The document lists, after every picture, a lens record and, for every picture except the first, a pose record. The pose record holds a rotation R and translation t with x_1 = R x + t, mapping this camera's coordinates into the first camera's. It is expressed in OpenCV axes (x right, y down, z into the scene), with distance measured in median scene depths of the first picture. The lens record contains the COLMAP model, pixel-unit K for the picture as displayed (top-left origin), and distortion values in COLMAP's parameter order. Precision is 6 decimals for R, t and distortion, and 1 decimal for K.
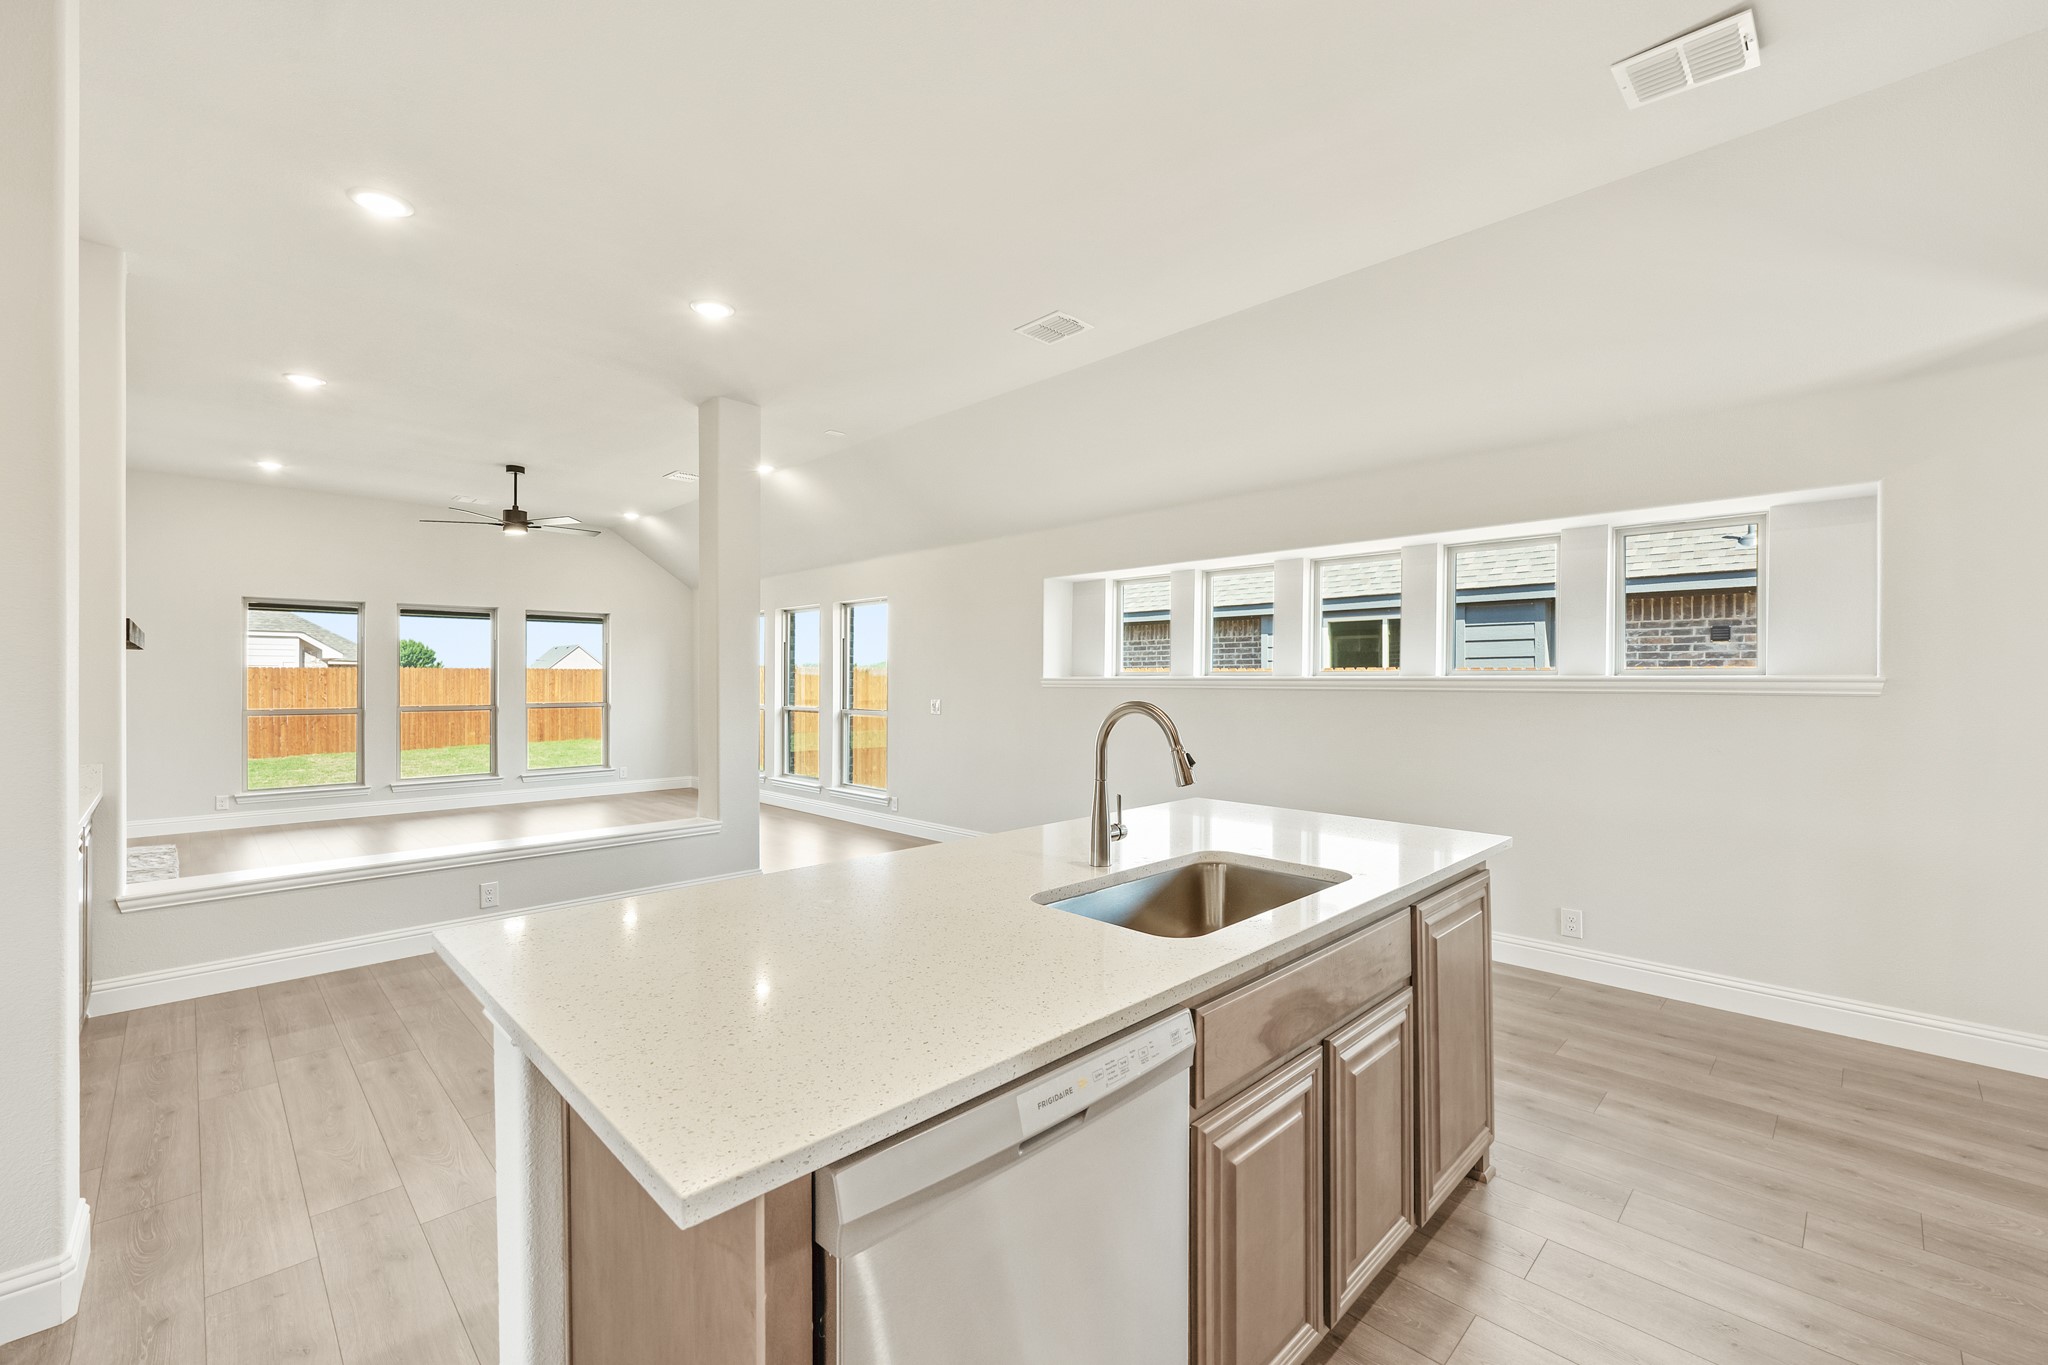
lens RADIAL K [[835.5, 0, 1008.8], [0, 835.5, 682.4], [0, 0, 1]] dist [0.004095, -0.001905]
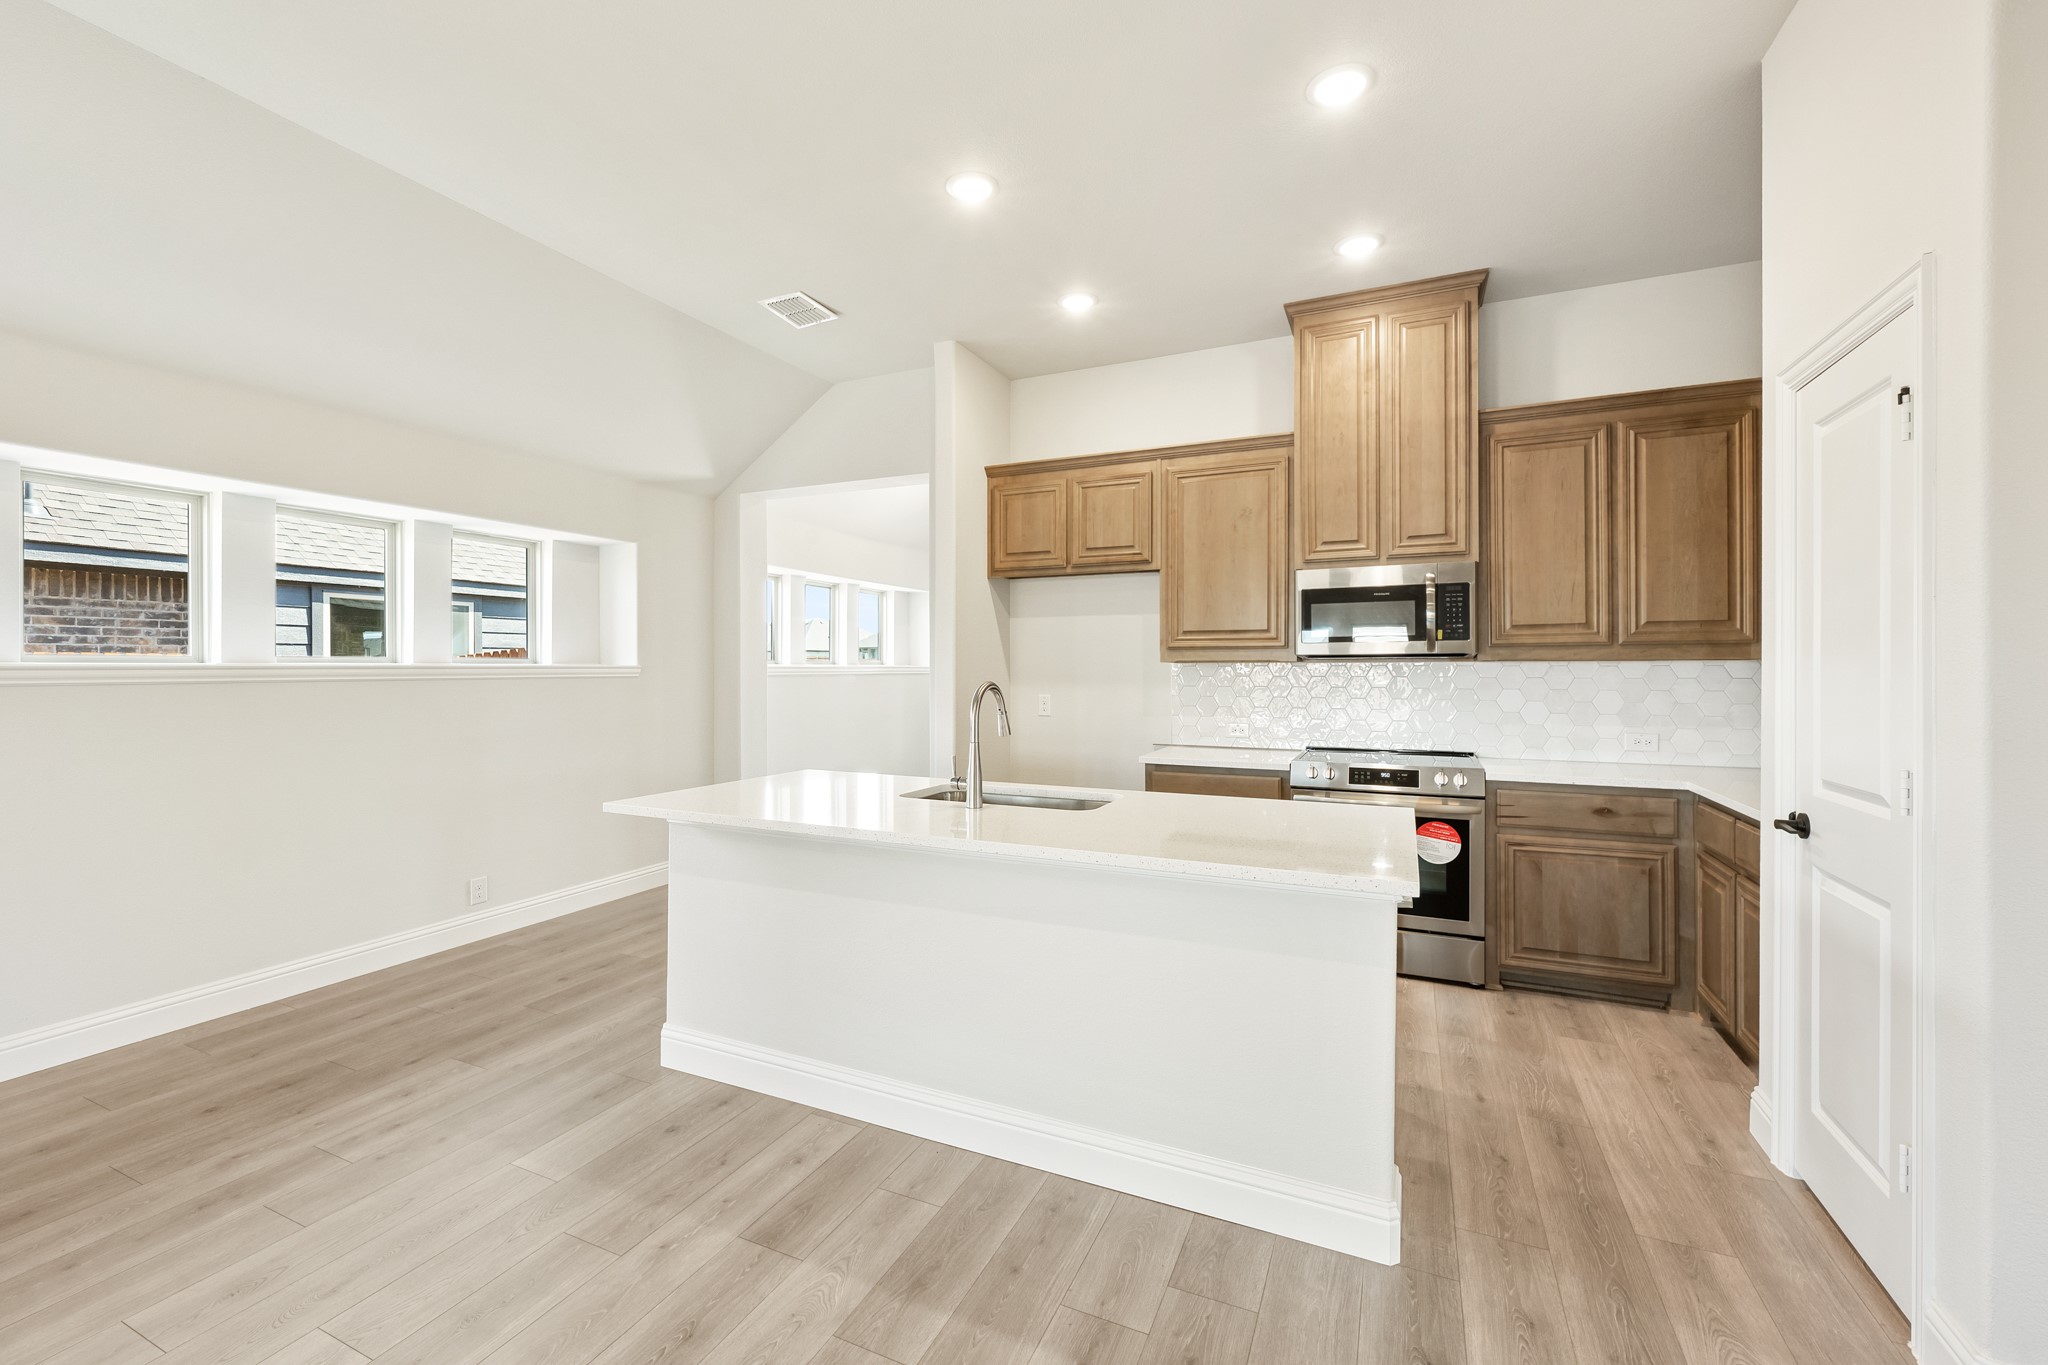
lens RADIAL K [[835.5, 0, 1015.9], [0, 835.5, 675.7], [0, 0, 1]] dist [0.004095, -0.001905]
pose [[-0.341494, -0.012865, 0.939796, -0.329172], [0.005979, 0.999856, 0.015860, -0.003735], [-0.939865, 0.011035, -0.341368, 0.399066]]
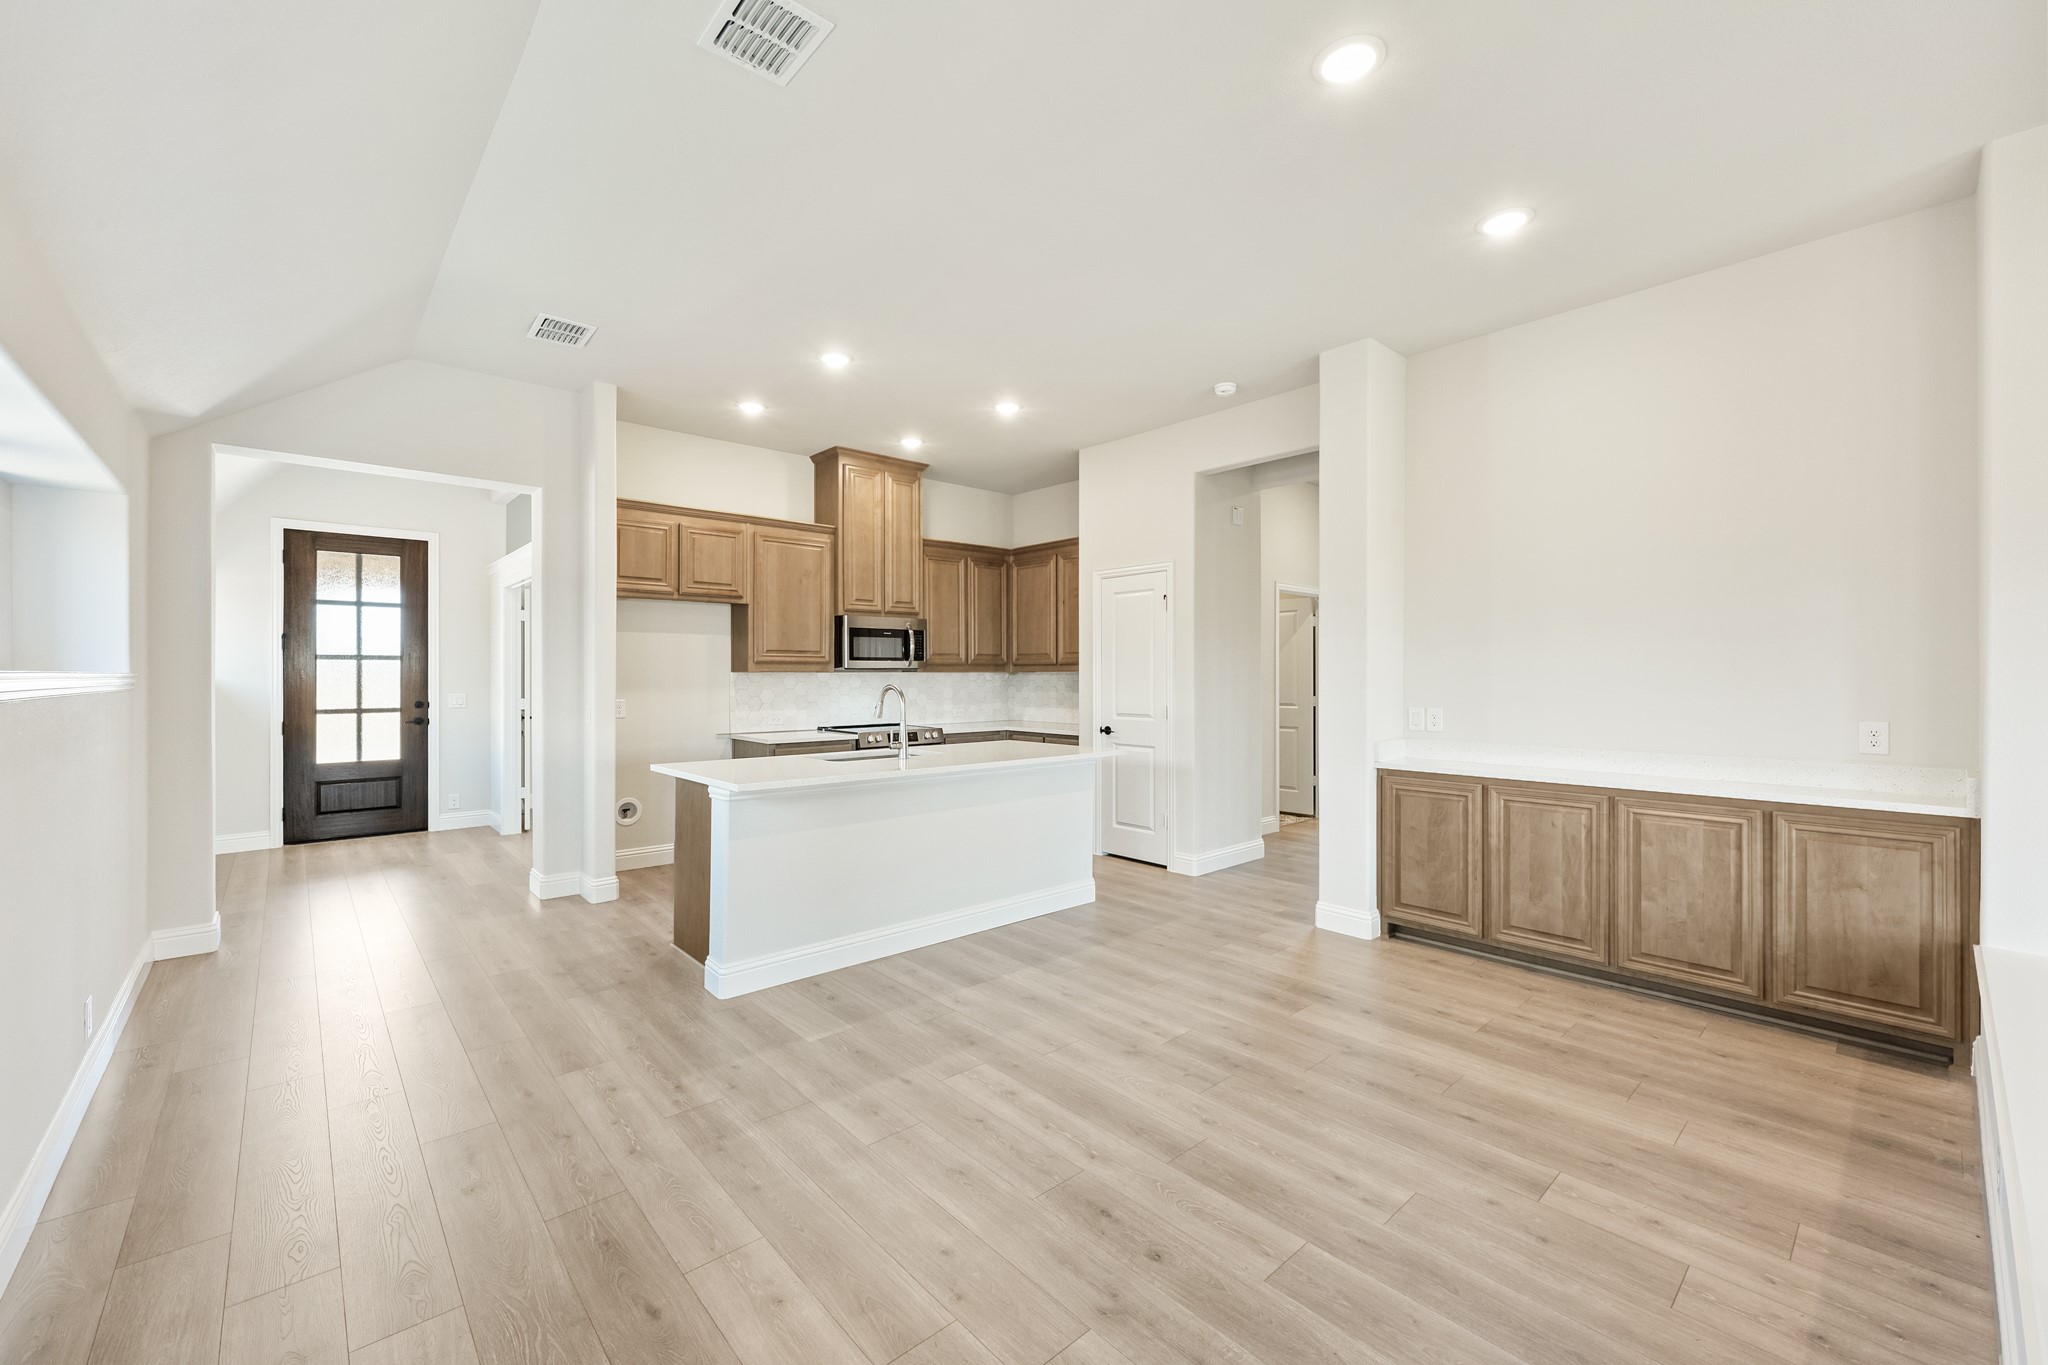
lens RADIAL K [[835.5, 0, 997.8], [0, 835.5, 683.5], [0, 0, 1]] dist [0.004095, -0.001905]
pose [[-0.998067, -0.000505, 0.062144, -0.077143], [0.000640, 0.999831, 0.018397, -0.007725], [-0.062143, 0.018401, -0.997898, 0.922588]]
